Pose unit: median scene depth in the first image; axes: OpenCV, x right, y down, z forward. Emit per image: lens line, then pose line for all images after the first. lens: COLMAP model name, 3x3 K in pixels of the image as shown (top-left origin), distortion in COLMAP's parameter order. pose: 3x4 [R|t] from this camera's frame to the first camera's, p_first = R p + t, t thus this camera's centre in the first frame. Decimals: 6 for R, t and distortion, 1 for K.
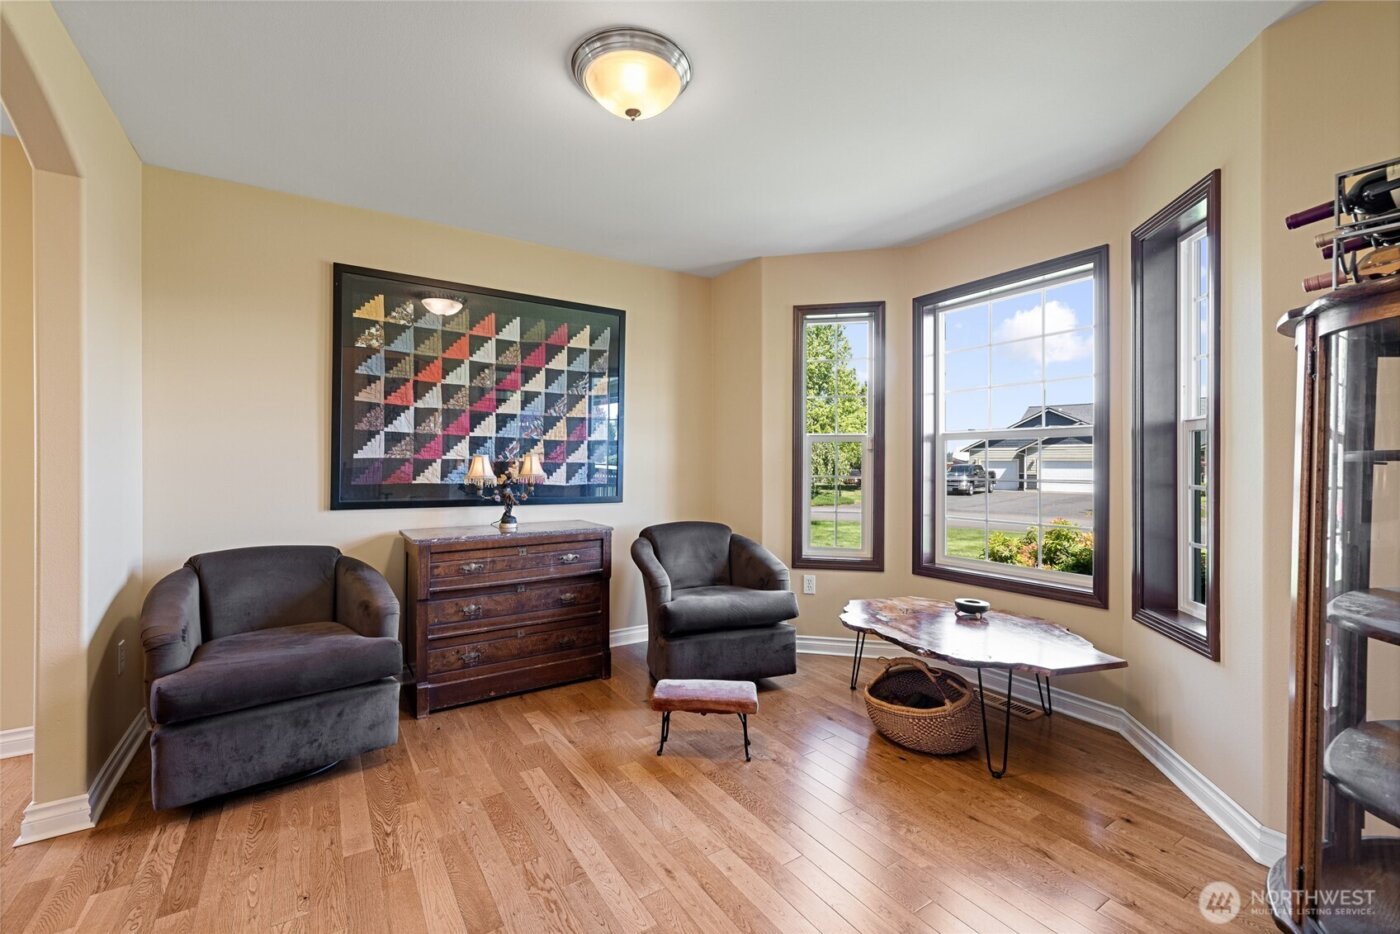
lens RADIAL K [[593.0, 0, 688.3], [0, 593.0, 469.3], [0, 0, 1]] dist [0.002232, -0.000027]
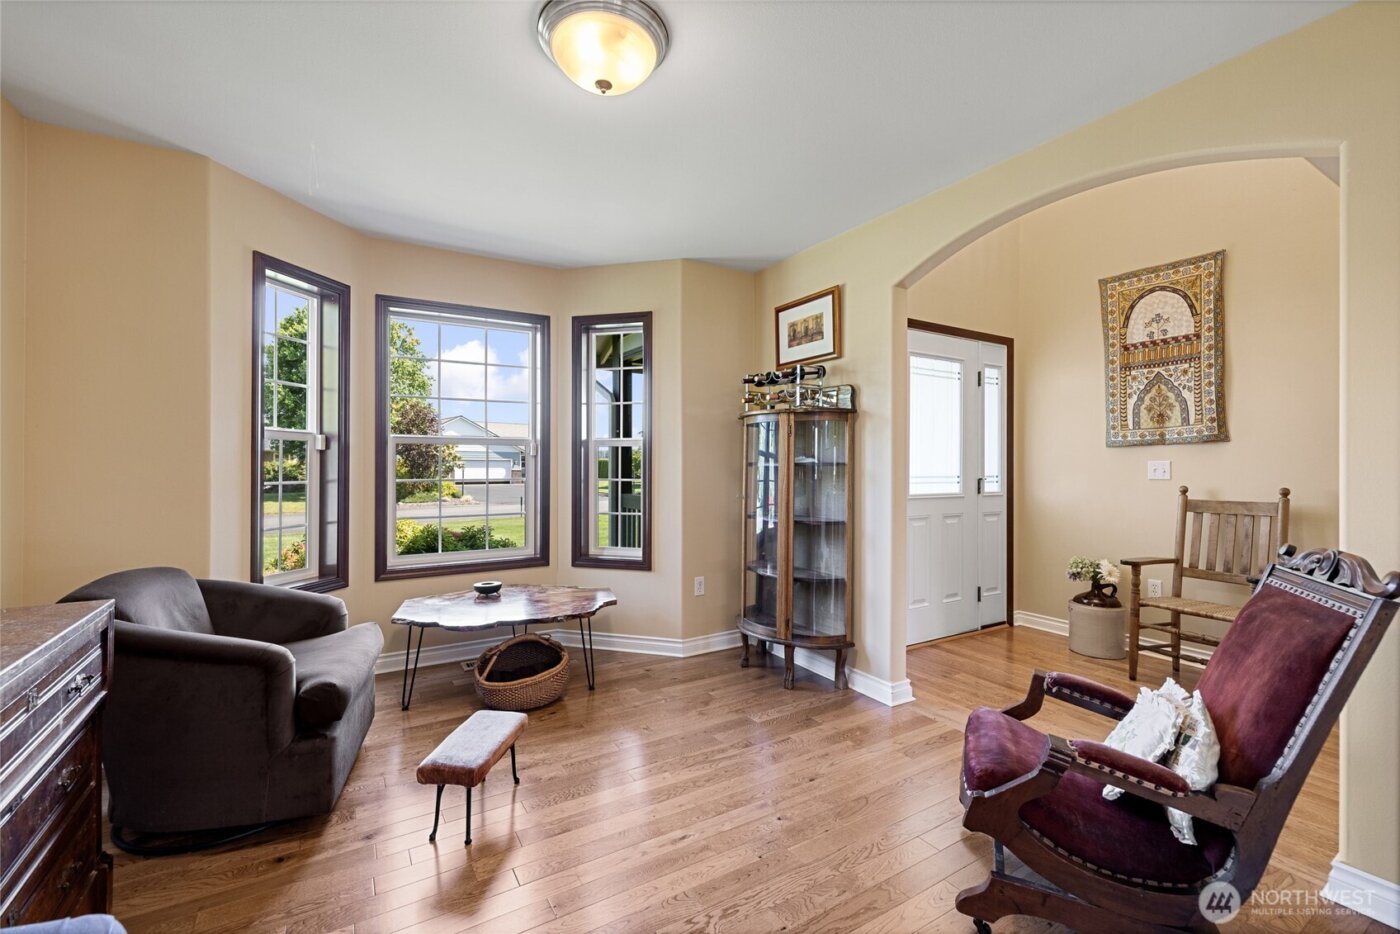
lens RADIAL K [[593.0, 0, 685.5], [0, 593.0, 463.6], [0, 0, 1]] dist [0.002232, -0.000027]
pose [[0.011549, -0.012353, 0.999857, -0.736101], [-0.004883, 0.999911, 0.012411, -0.037015], [-0.999921, -0.005026, 0.011488, 0.624164]]
